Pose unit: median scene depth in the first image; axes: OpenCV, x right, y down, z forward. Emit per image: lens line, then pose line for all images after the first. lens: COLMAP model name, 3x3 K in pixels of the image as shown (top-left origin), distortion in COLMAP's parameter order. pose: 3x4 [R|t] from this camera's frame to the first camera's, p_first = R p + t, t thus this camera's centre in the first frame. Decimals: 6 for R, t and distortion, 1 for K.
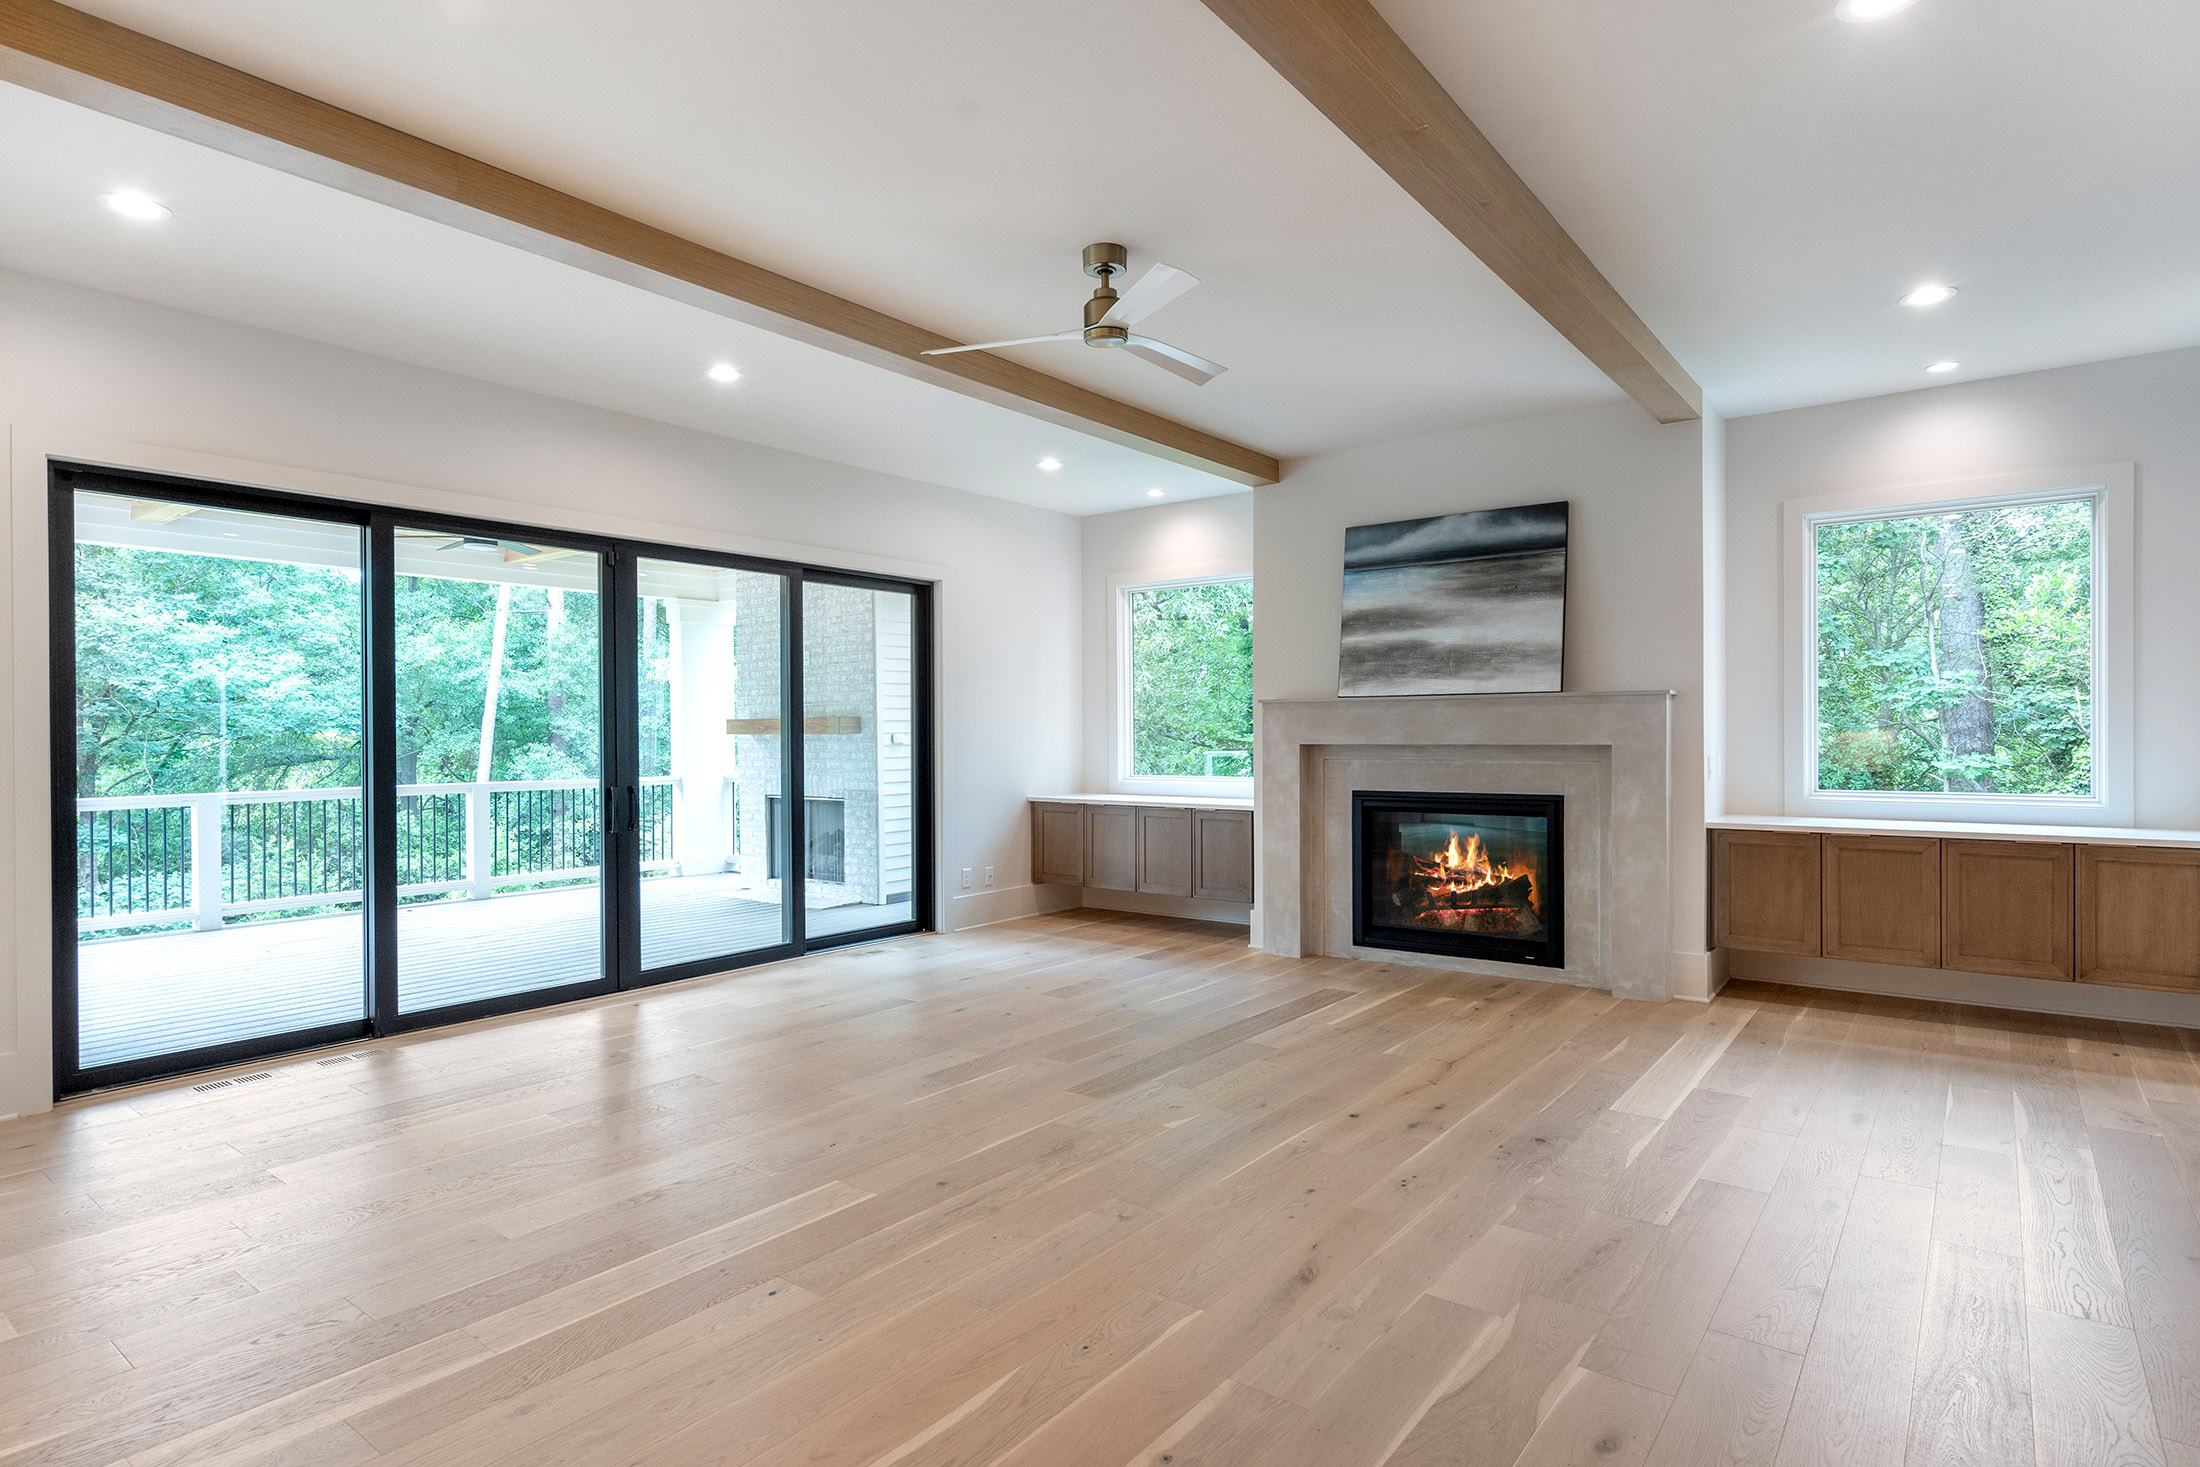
lens RADIAL K [[1159.7, 0, 1011.3], [0, 1159.7, 741.1], [0, 0, 1]] dist [-0.005767, -0.000861]
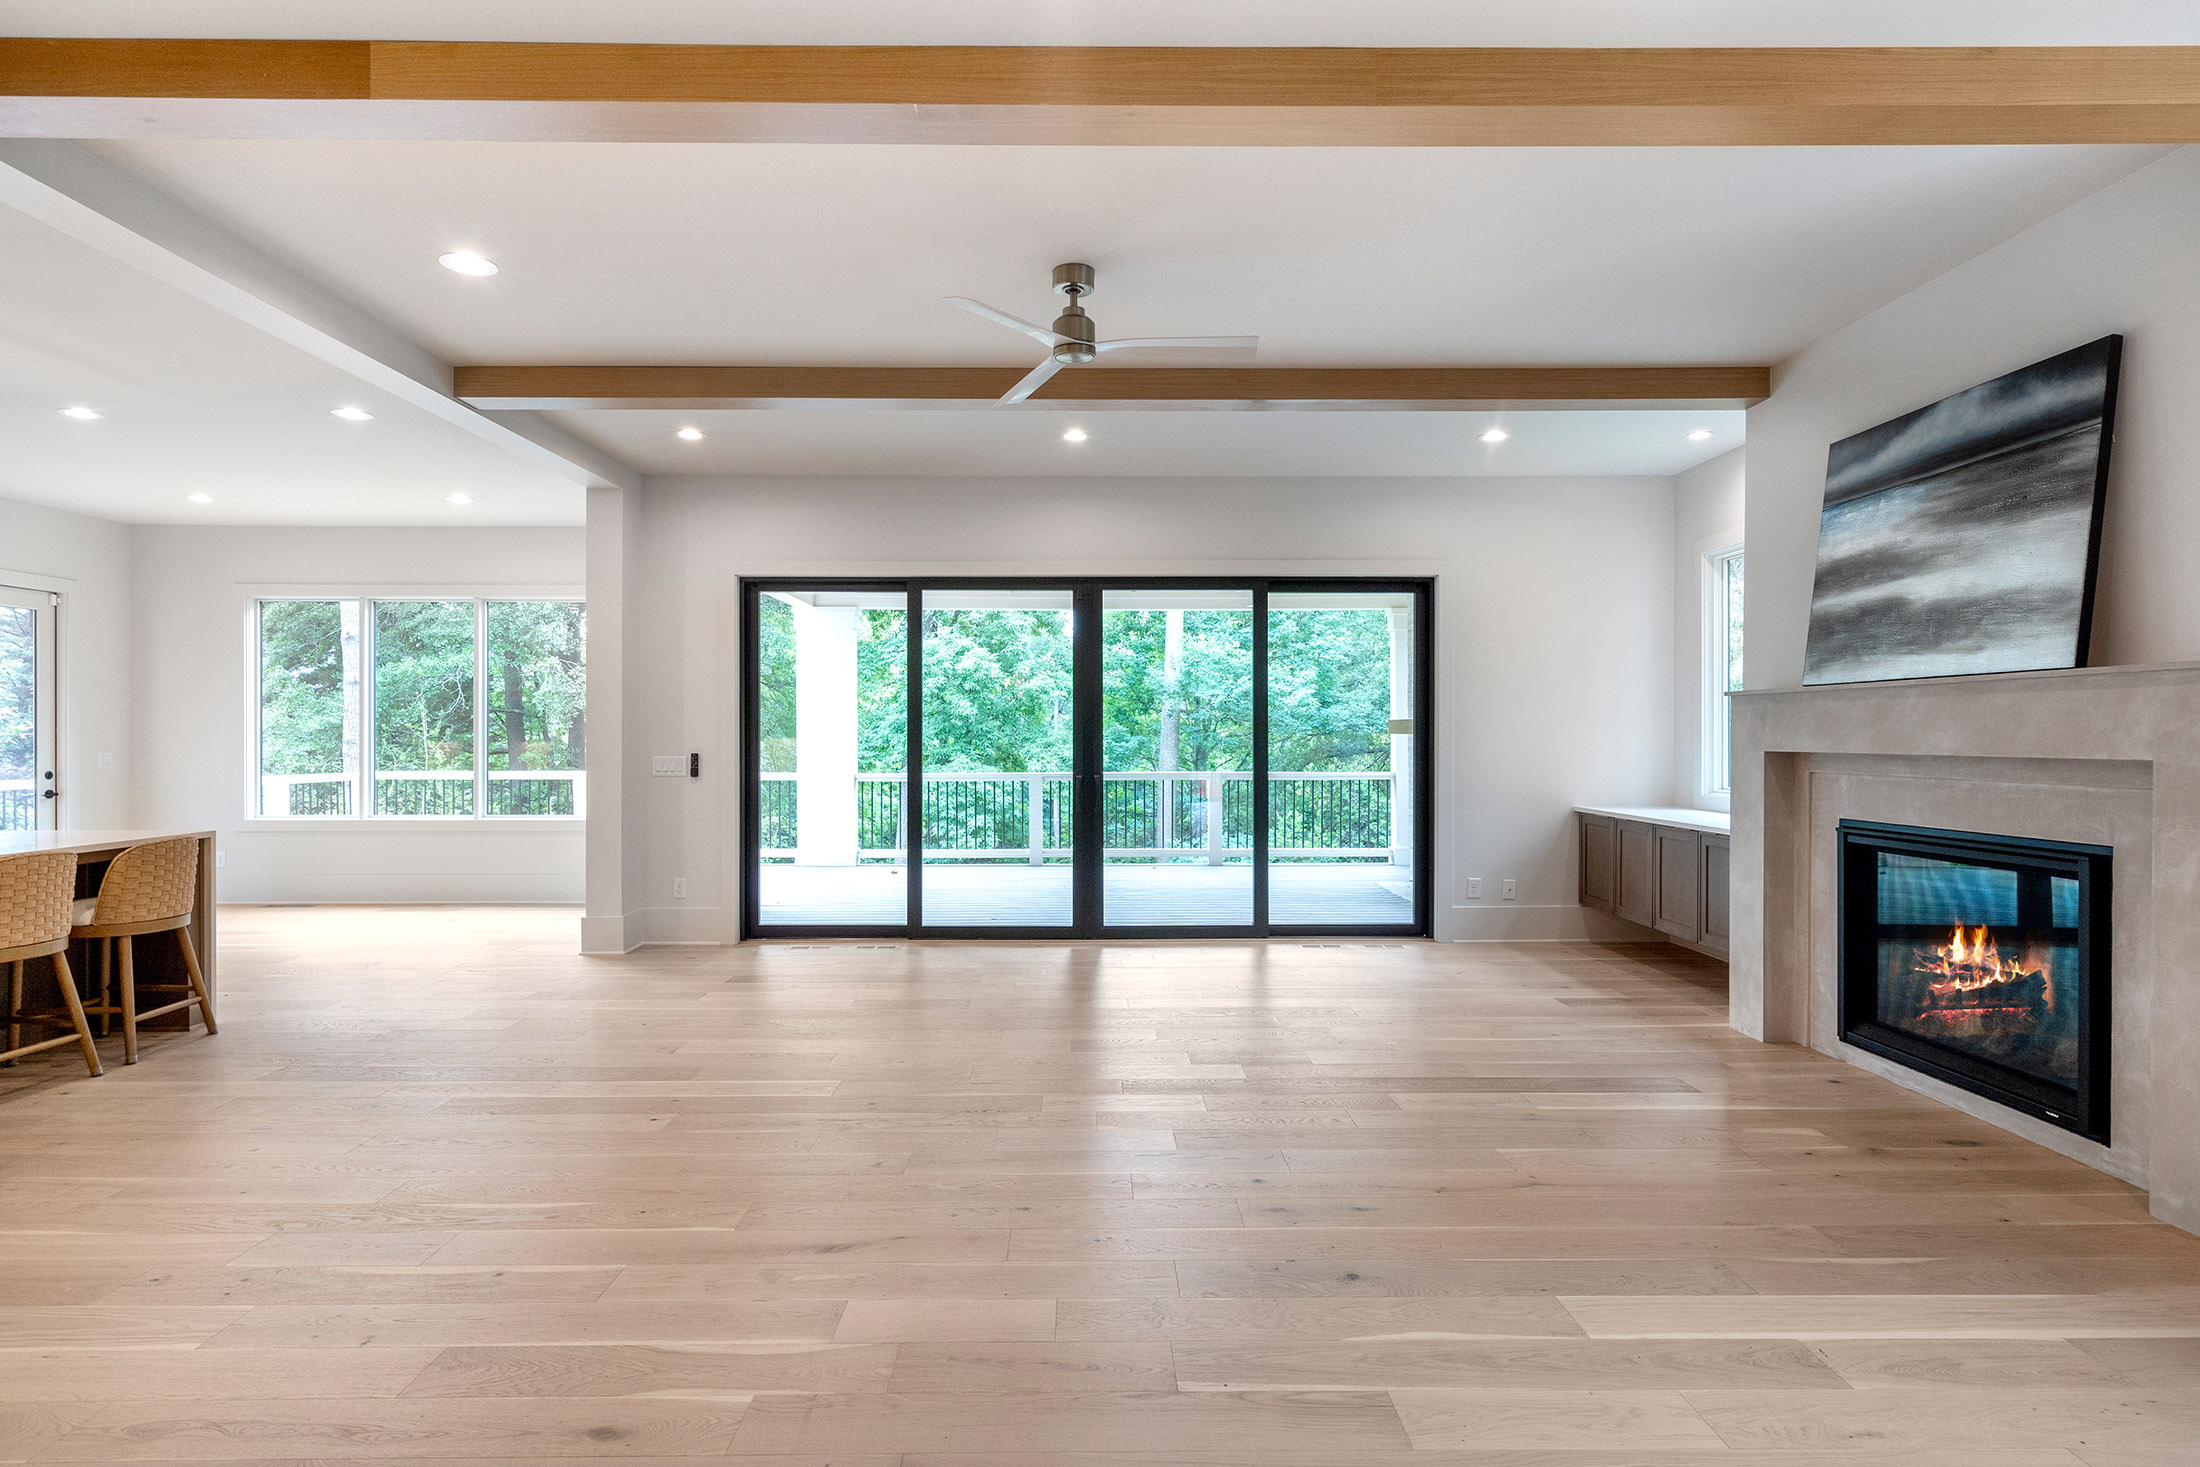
lens RADIAL K [[1159.7, 0, 1290.6], [0, 1159.7, 747.3], [0, 0, 1]] dist [-0.005767, -0.000861]
pose [[0.640648, 0.013654, -0.767713, 0.645459], [-0.007932, 0.999906, 0.011164, -0.005782], [0.767793, -0.001062, 0.640697, 0.311584]]
